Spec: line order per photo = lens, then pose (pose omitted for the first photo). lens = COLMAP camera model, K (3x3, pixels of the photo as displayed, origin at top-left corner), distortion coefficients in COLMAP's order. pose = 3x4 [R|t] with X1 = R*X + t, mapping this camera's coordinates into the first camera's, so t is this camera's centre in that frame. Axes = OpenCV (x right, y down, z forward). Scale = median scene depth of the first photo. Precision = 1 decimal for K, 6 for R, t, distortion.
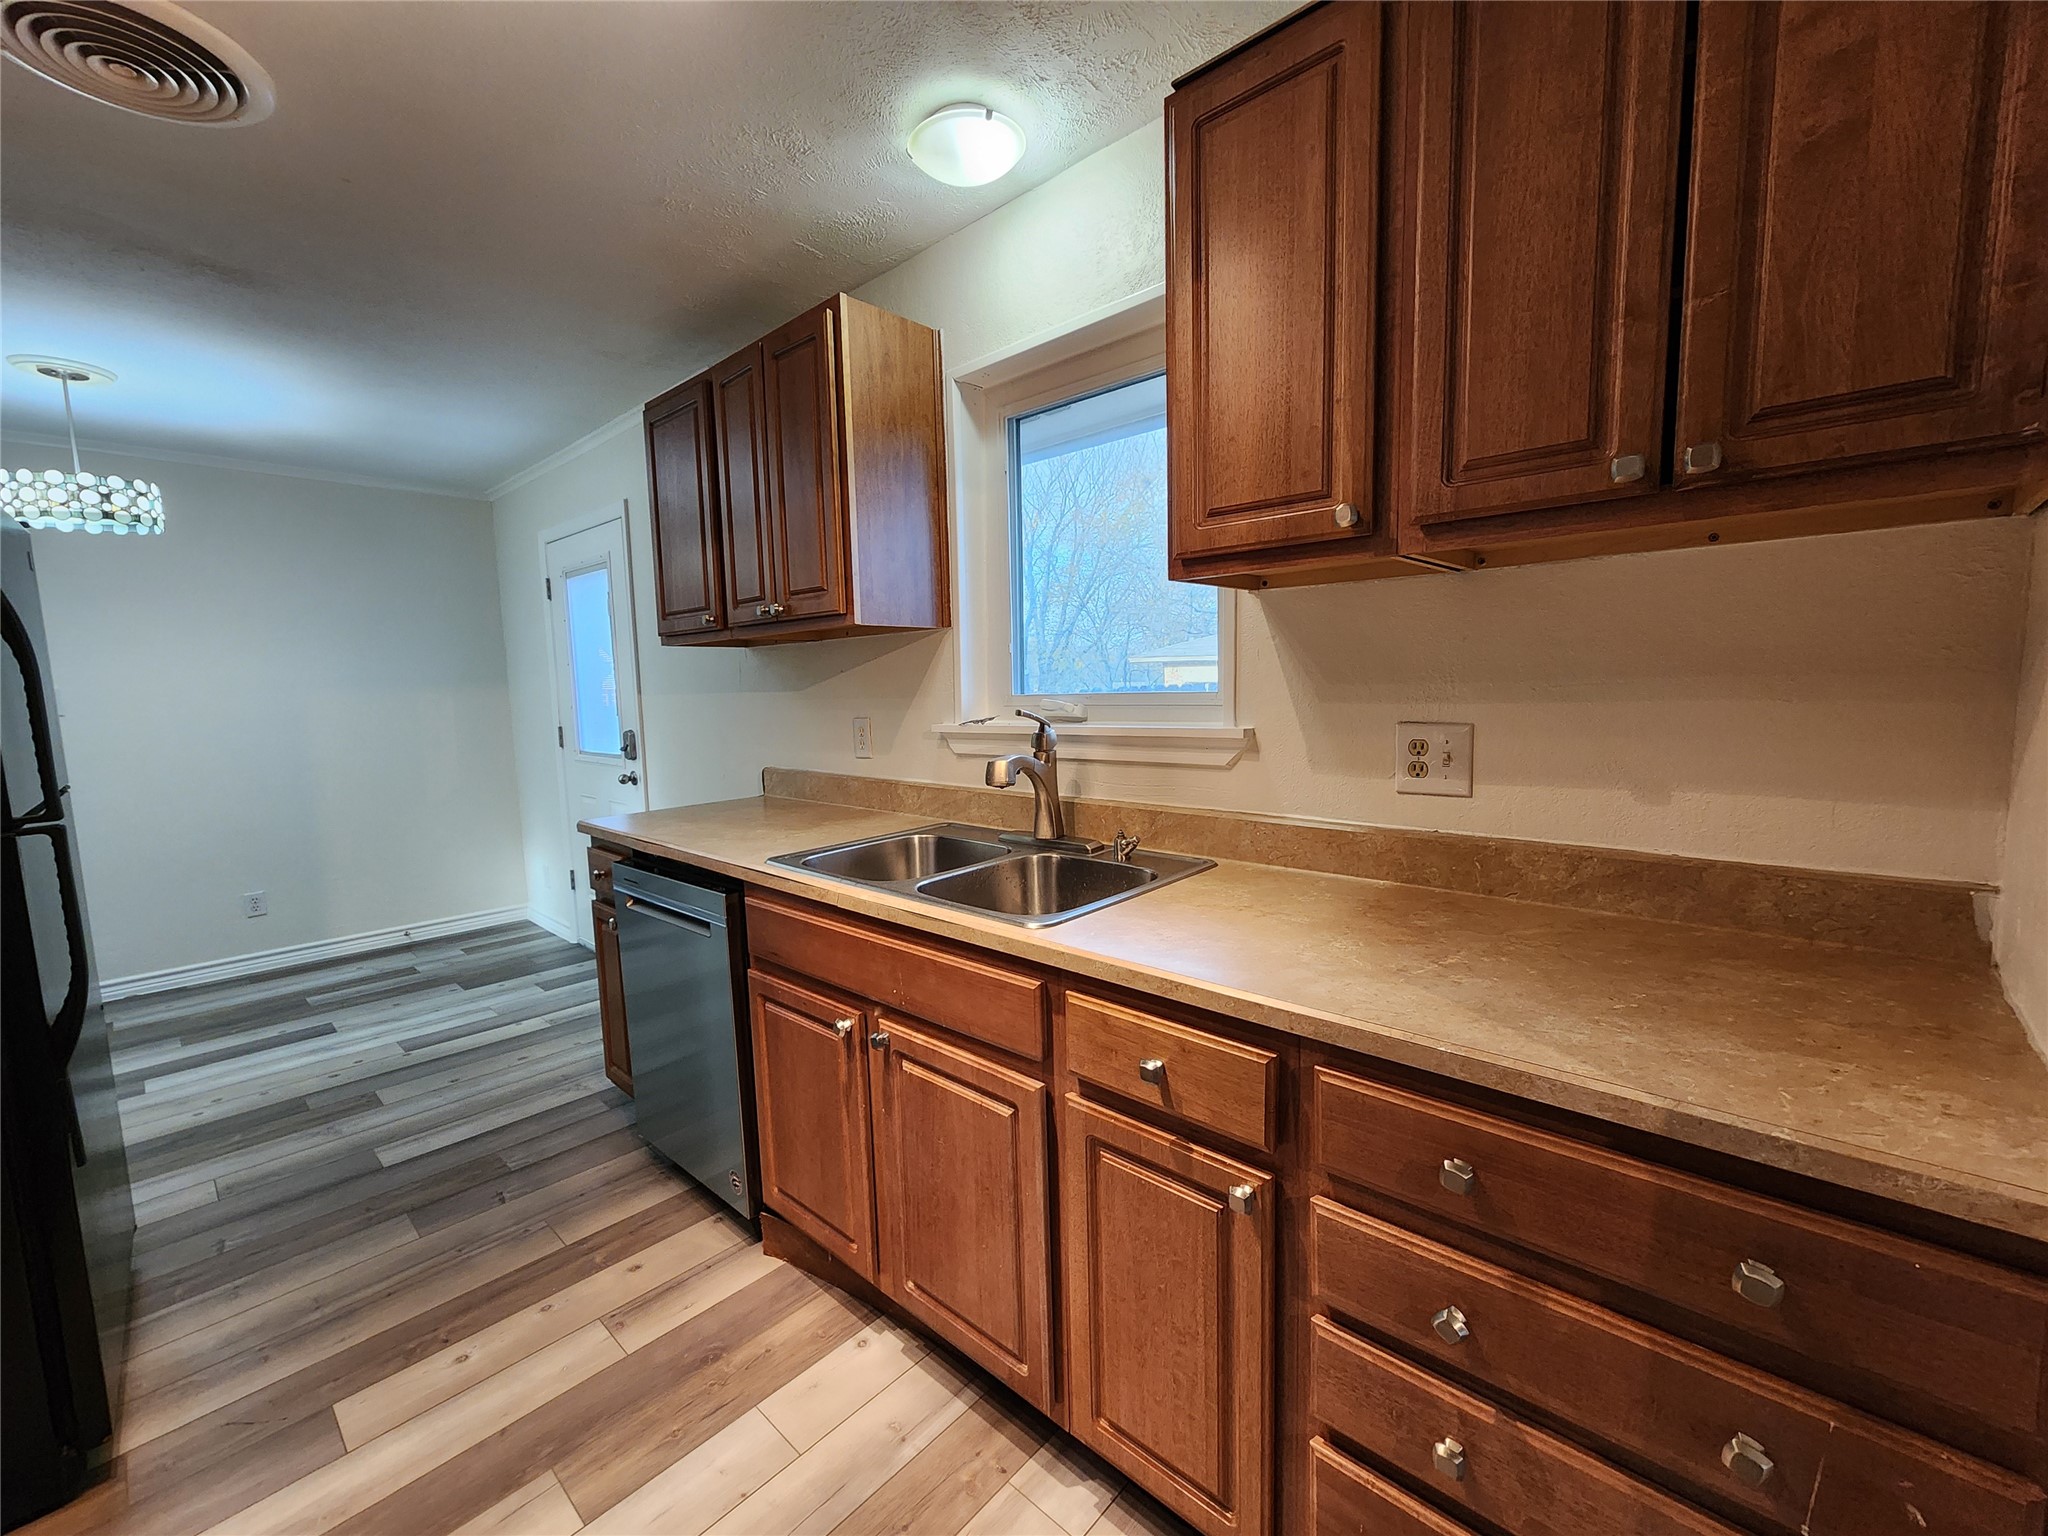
lens RADIAL K [[843.5, 0, 1023.9], [0, 843.5, 776.7], [0, 0, 1]] dist [-0.001017, -0.000578]
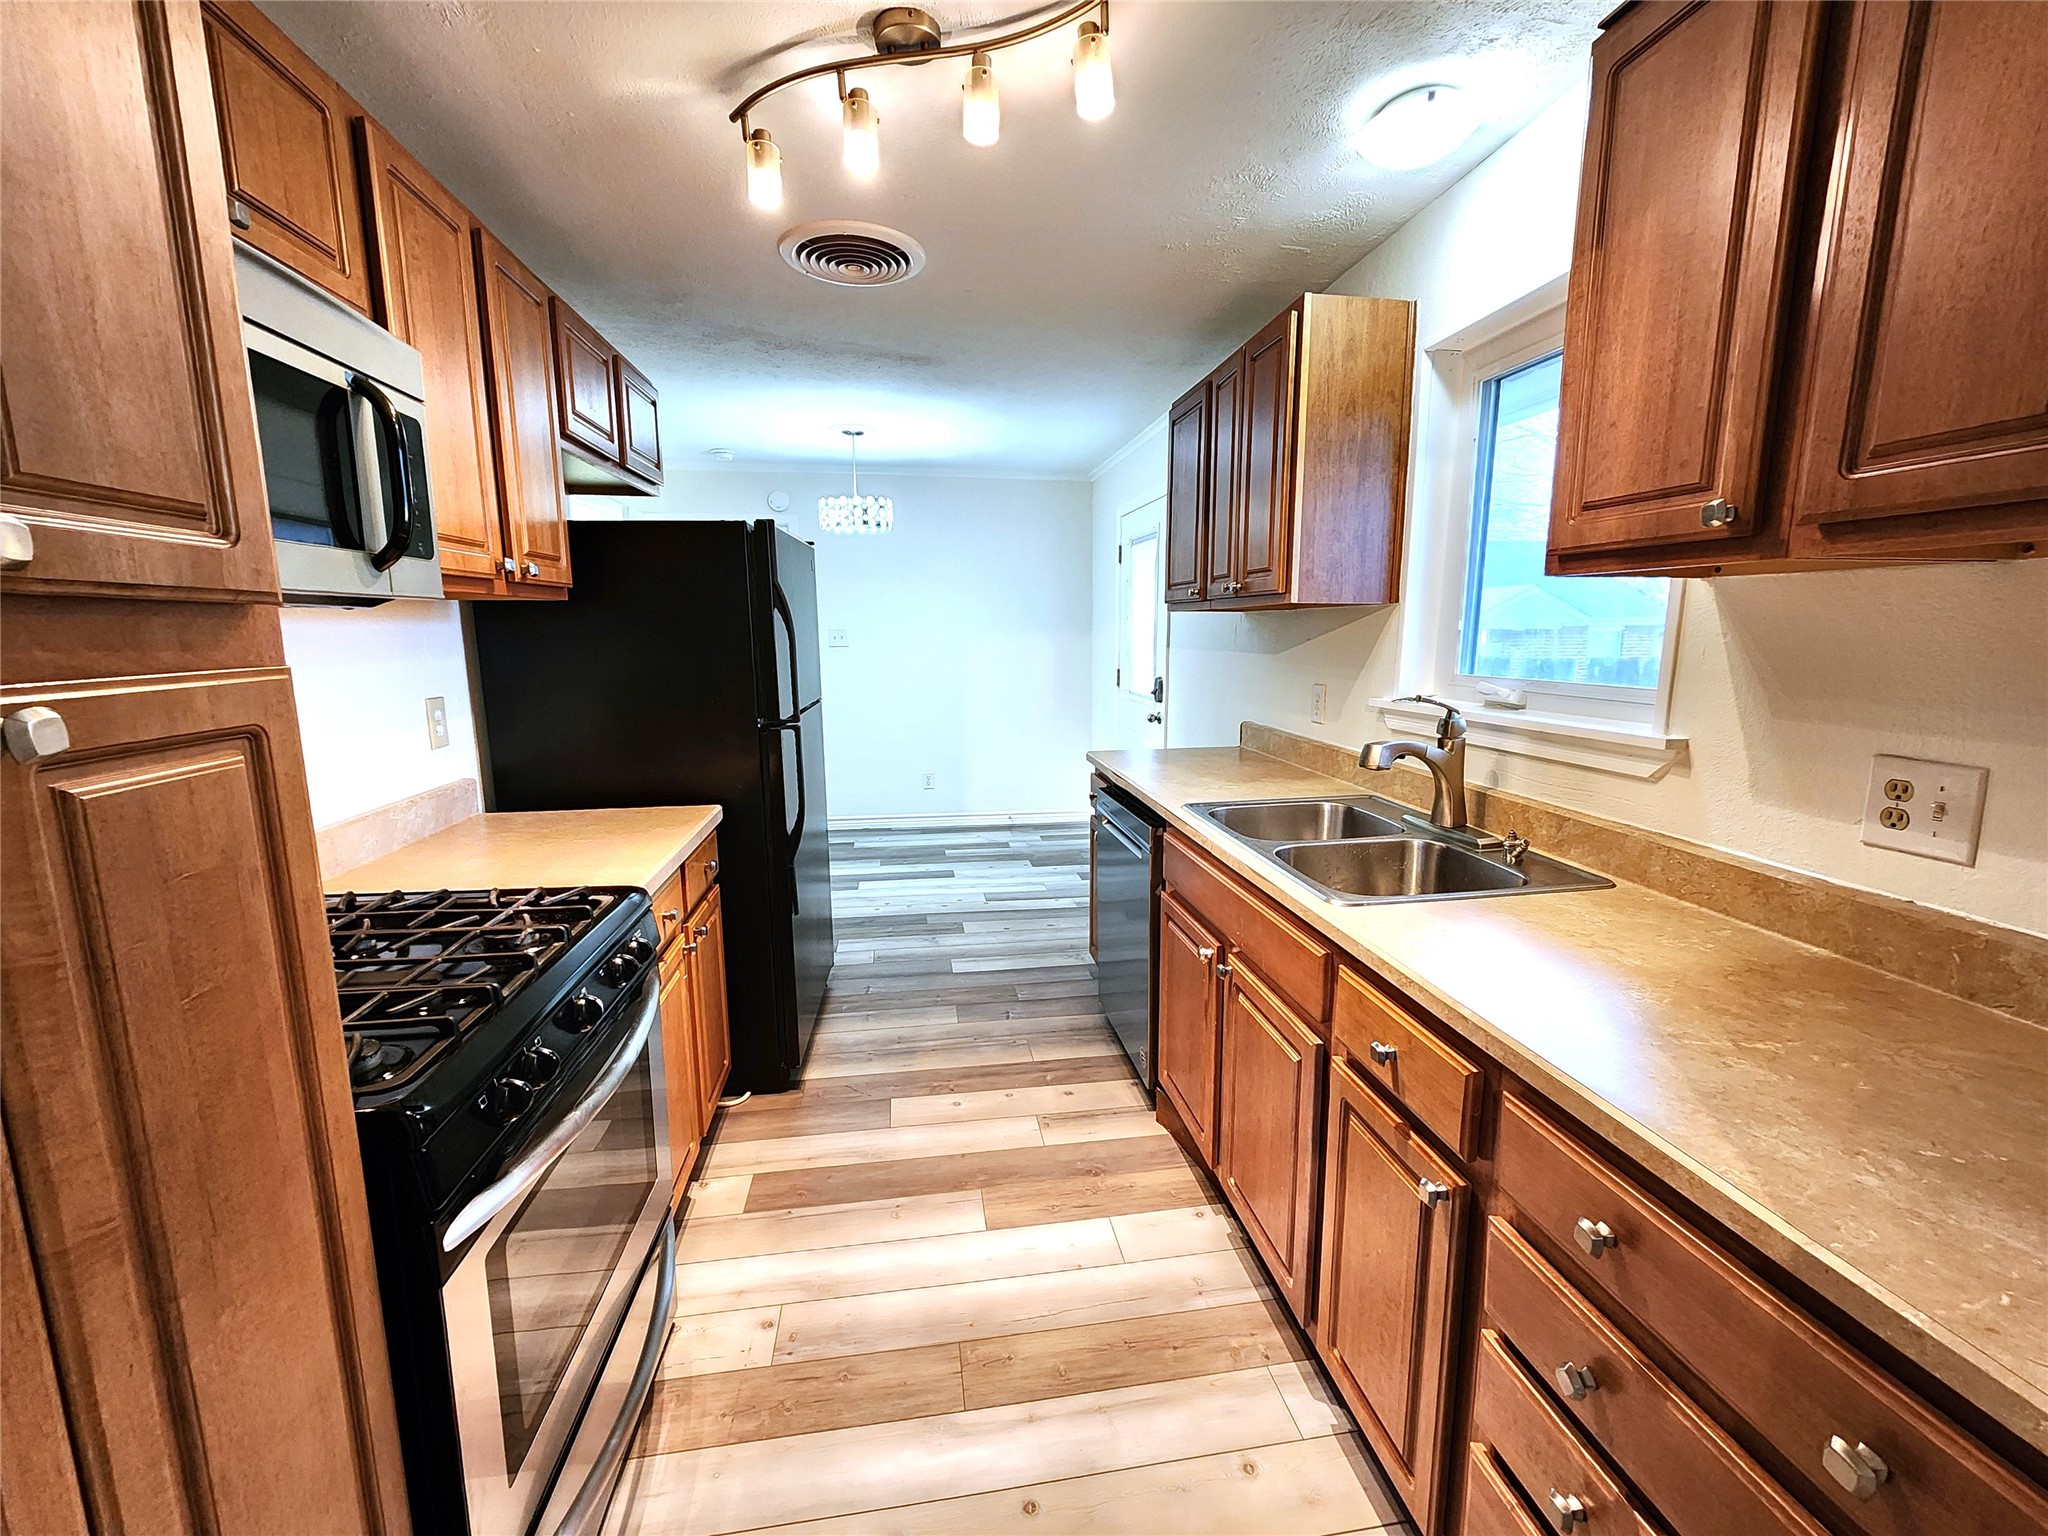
lens RADIAL K [[843.5, 0, 1030.4], [0, 843.5, 767.3], [0, 0, 1]] dist [-0.001017, -0.000578]
pose [[0.779862, 0.124649, -0.613415, 0.273672], [-0.085827, 0.992010, 0.092467, -0.049959], [0.620040, -0.019464, 0.784329, -0.078873]]
